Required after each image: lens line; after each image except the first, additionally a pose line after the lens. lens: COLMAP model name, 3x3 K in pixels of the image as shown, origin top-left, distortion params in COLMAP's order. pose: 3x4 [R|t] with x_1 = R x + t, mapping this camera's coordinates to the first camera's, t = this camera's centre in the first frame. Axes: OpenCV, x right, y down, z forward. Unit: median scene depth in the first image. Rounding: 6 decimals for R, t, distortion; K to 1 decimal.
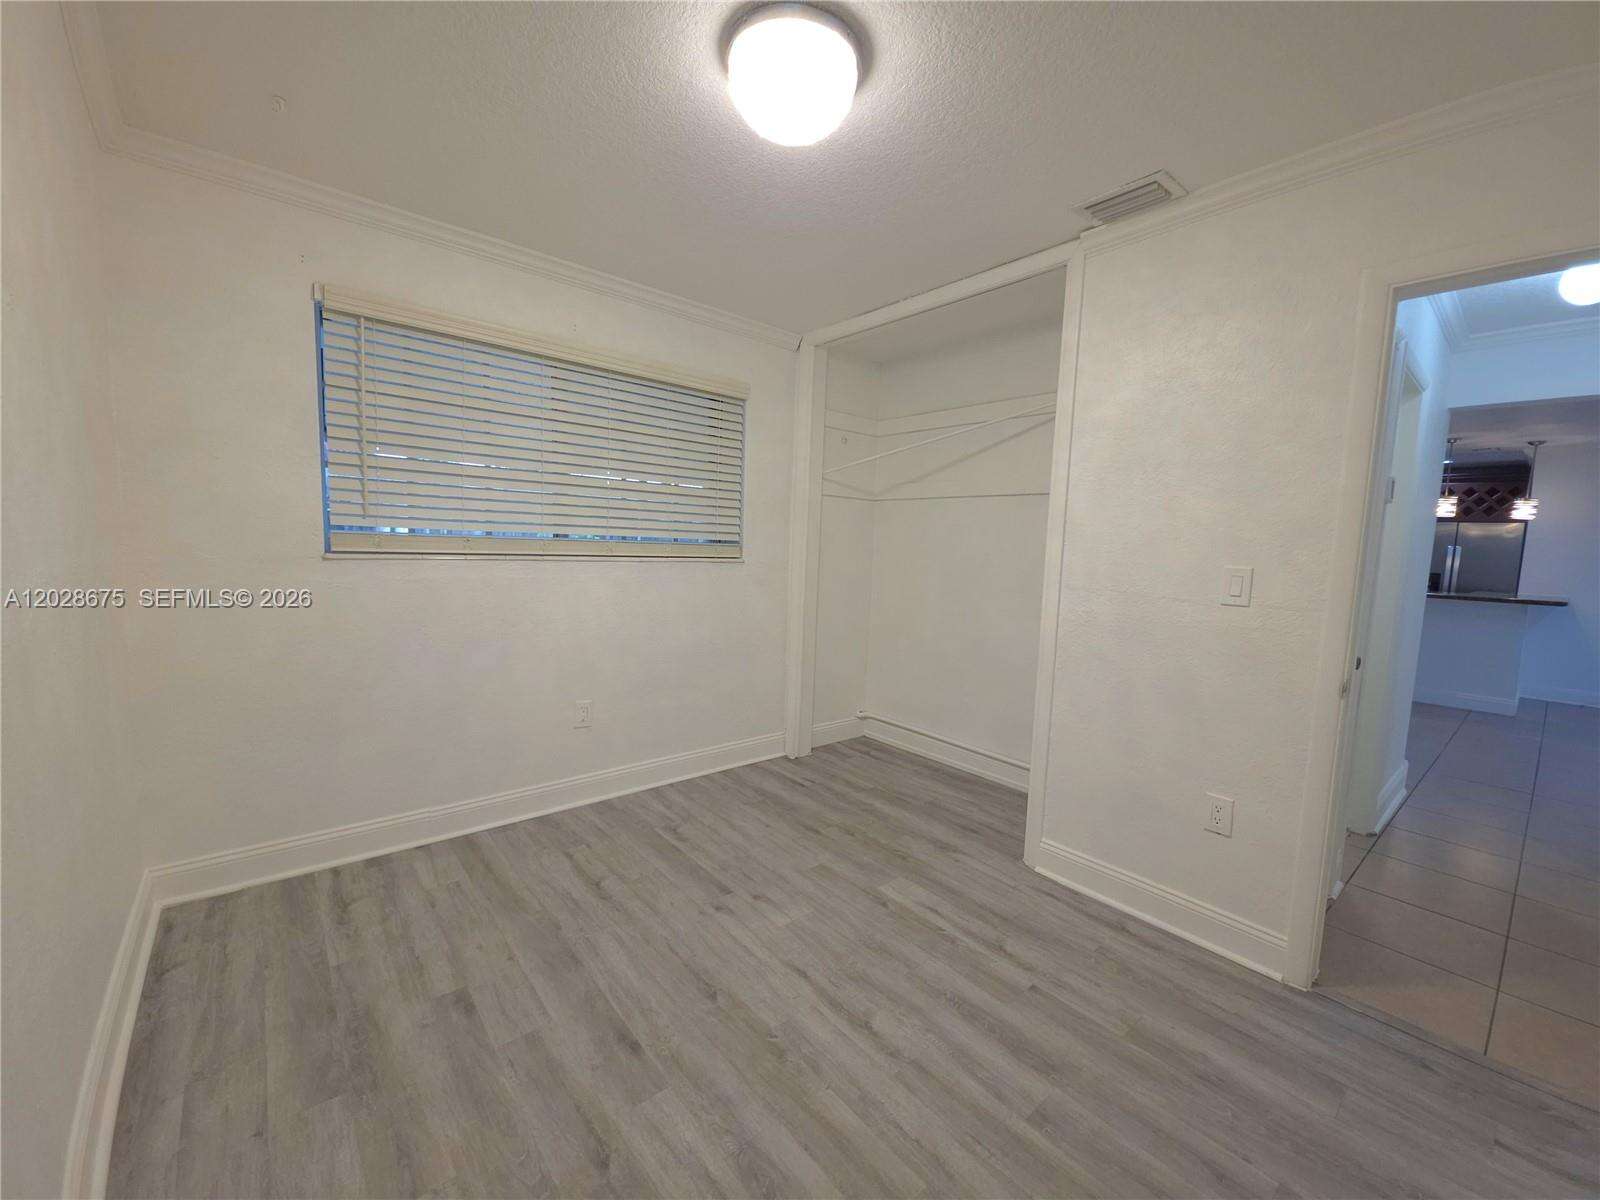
lens RADIAL K [[634.2, 0, 808.7], [0, 634.2, 603.4], [0, 0, 1]] dist [0.012948, -0.006065]
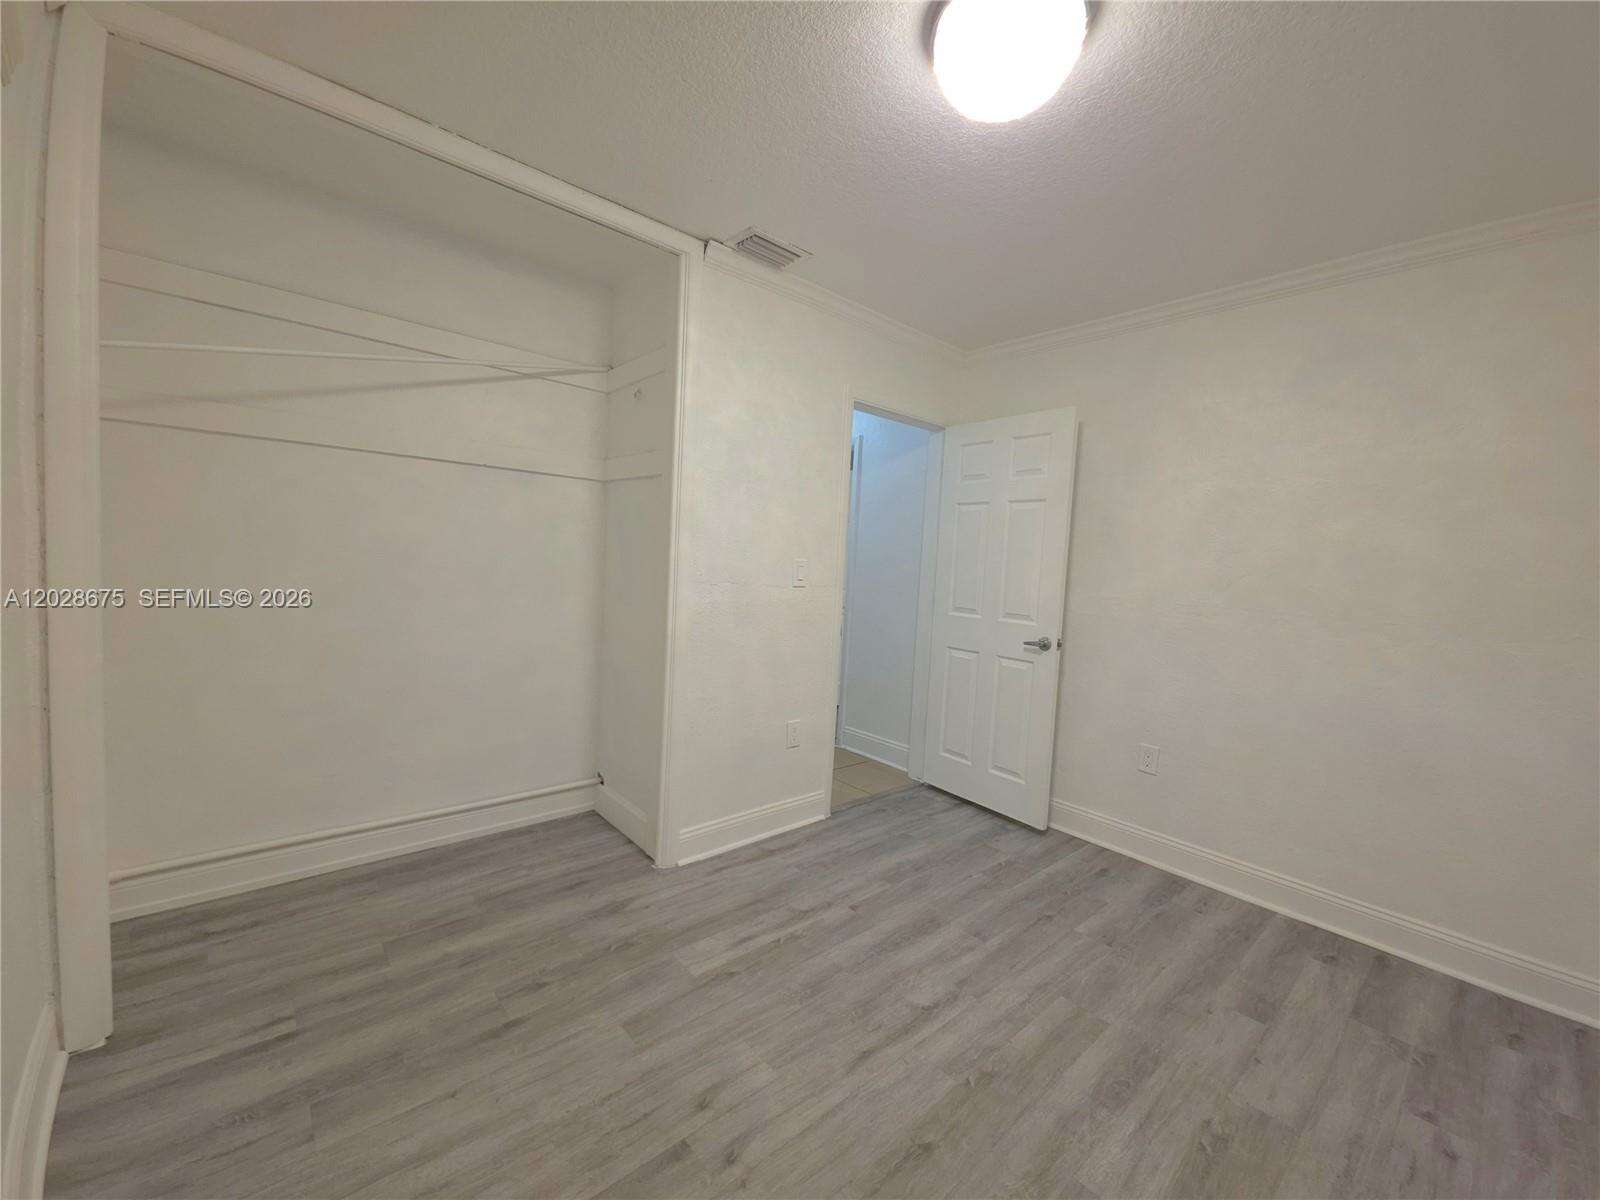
lens RADIAL K [[634.2, 0, 802.4], [0, 634.2, 603.1], [0, 0, 1]] dist [0.012948, -0.006065]
pose [[-0.013175, -0.108287, 0.994032, -0.699789], [0.044148, 0.993086, 0.108769, -0.107678], [-0.998938, 0.045317, -0.008304, 0.931588]]
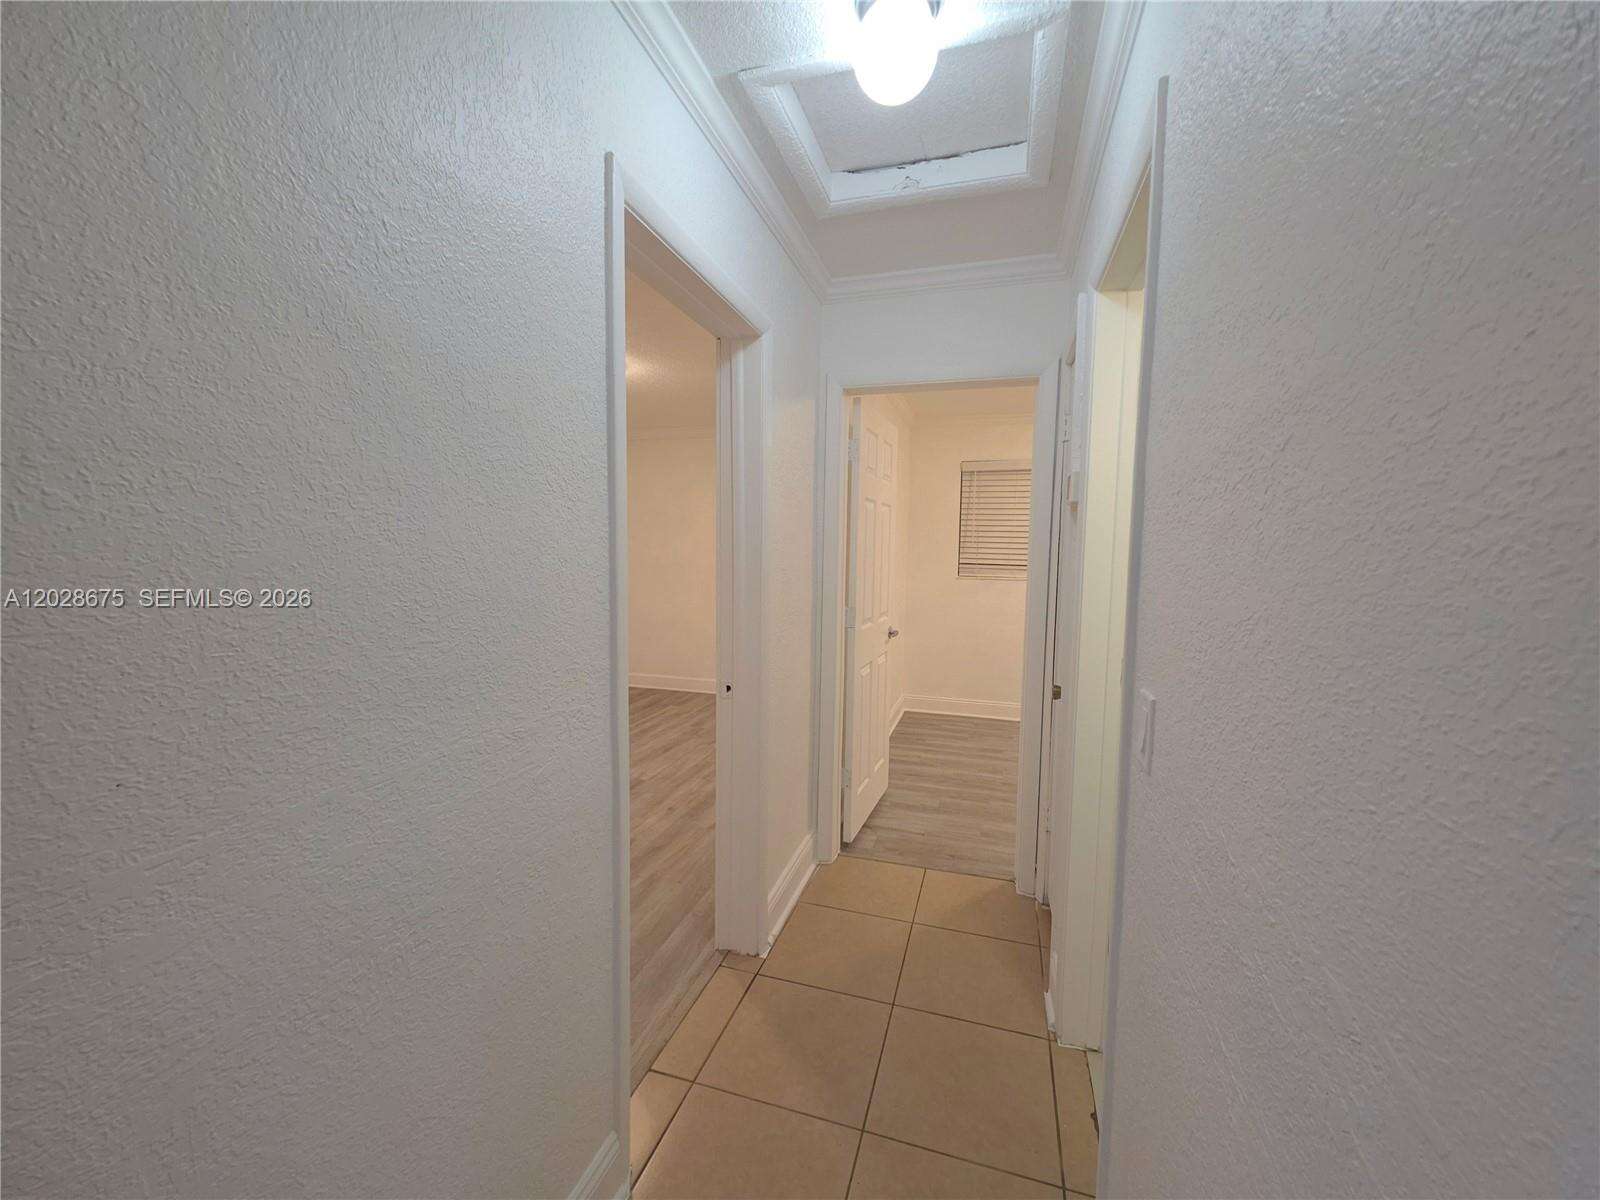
lens RADIAL K [[634.2, 0, 802.0], [0, 634.2, 593.8], [0, 0, 1]] dist [0.012948, -0.006065]
pose [[-0.839888, -0.009285, -0.542681, 1.714084], [-0.099203, 0.985637, 0.136669, -0.139250], [0.533618, 0.168622, -0.828745, 1.588755]]
